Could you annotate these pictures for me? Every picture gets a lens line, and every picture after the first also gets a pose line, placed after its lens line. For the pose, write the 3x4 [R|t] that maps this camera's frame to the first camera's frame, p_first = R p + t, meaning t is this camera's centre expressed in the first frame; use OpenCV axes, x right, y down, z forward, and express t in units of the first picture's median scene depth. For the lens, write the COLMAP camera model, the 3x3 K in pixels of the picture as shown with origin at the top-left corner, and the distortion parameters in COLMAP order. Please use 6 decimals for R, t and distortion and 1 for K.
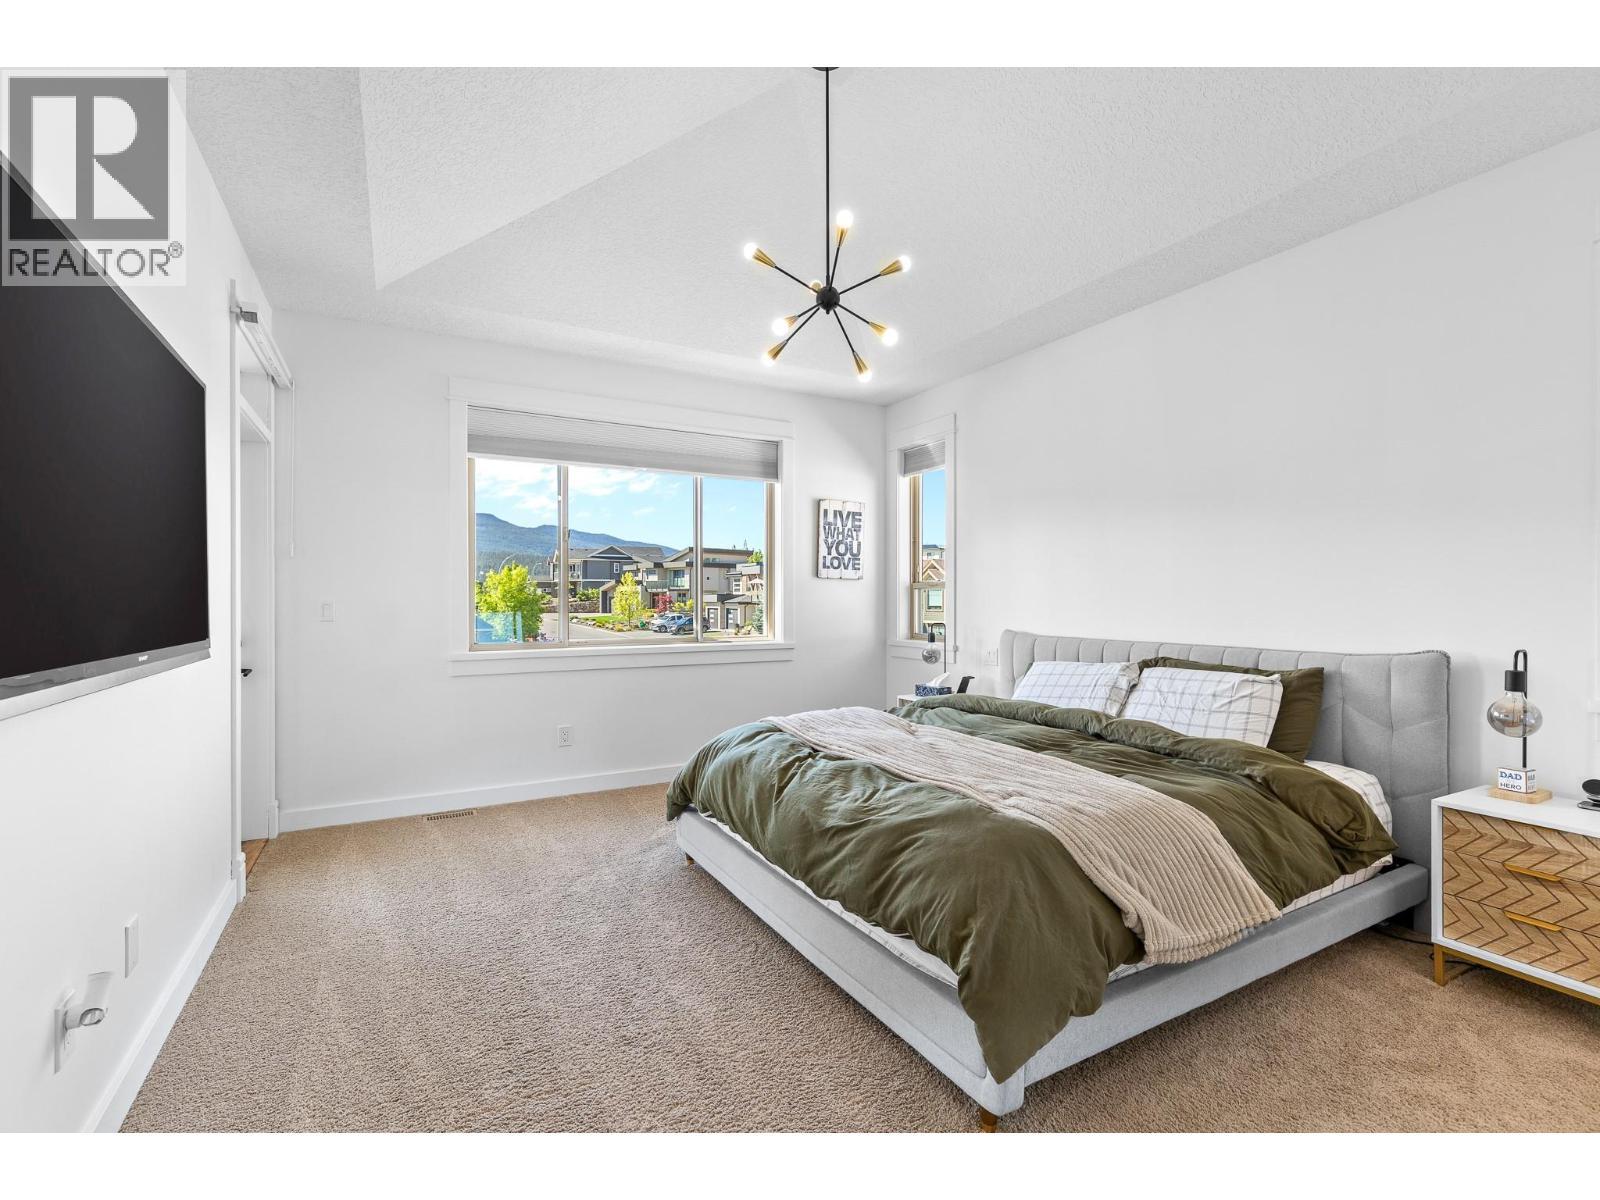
lens RADIAL K [[738.7, 0, 776.9], [0, 738.7, 596.6], [0, 0, 1]] dist [0.001474, 0.000197]
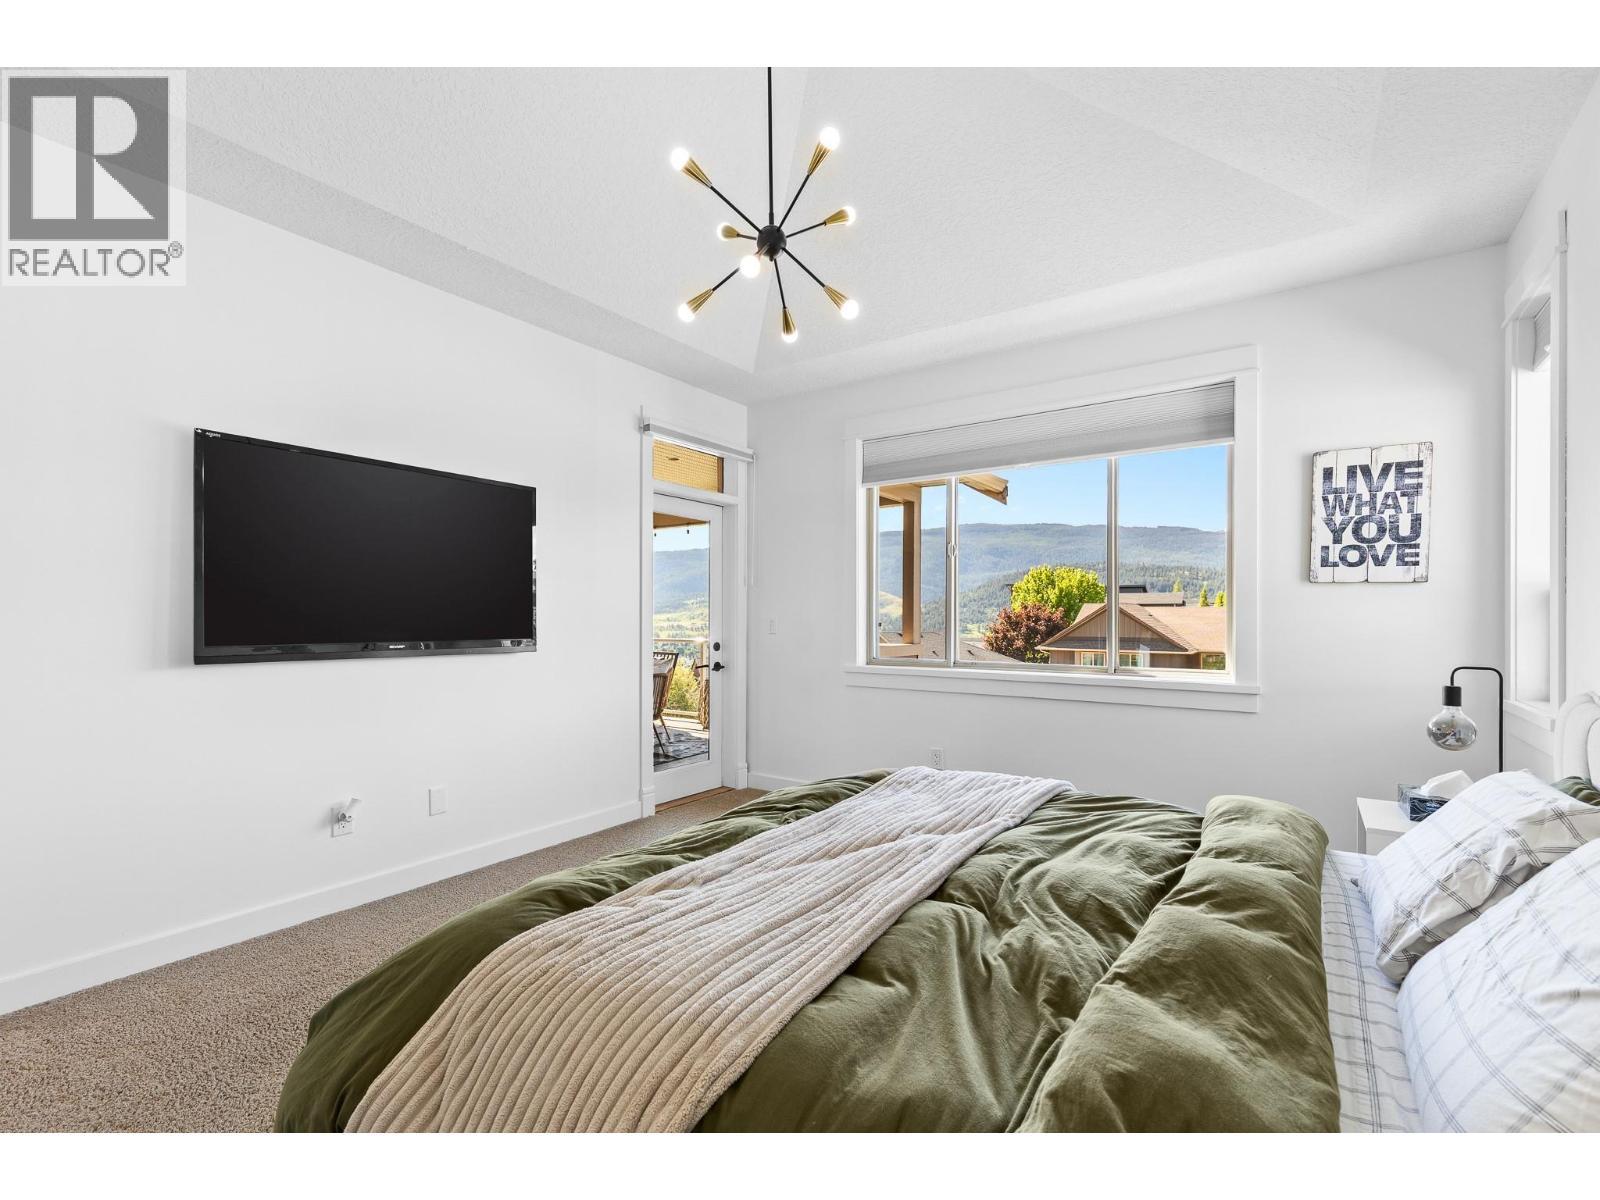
lens RADIAL K [[730.8, 0, 801.5], [0, 730.8, 611.4], [0, 0, 1]] dist [0.009937, -0.002434]
pose [[0.415546, -0.001718, -0.909570, 0.425581], [-0.006904, 0.999963, -0.005043, 0.004074], [0.909546, 0.008376, 0.415519, 0.363433]]
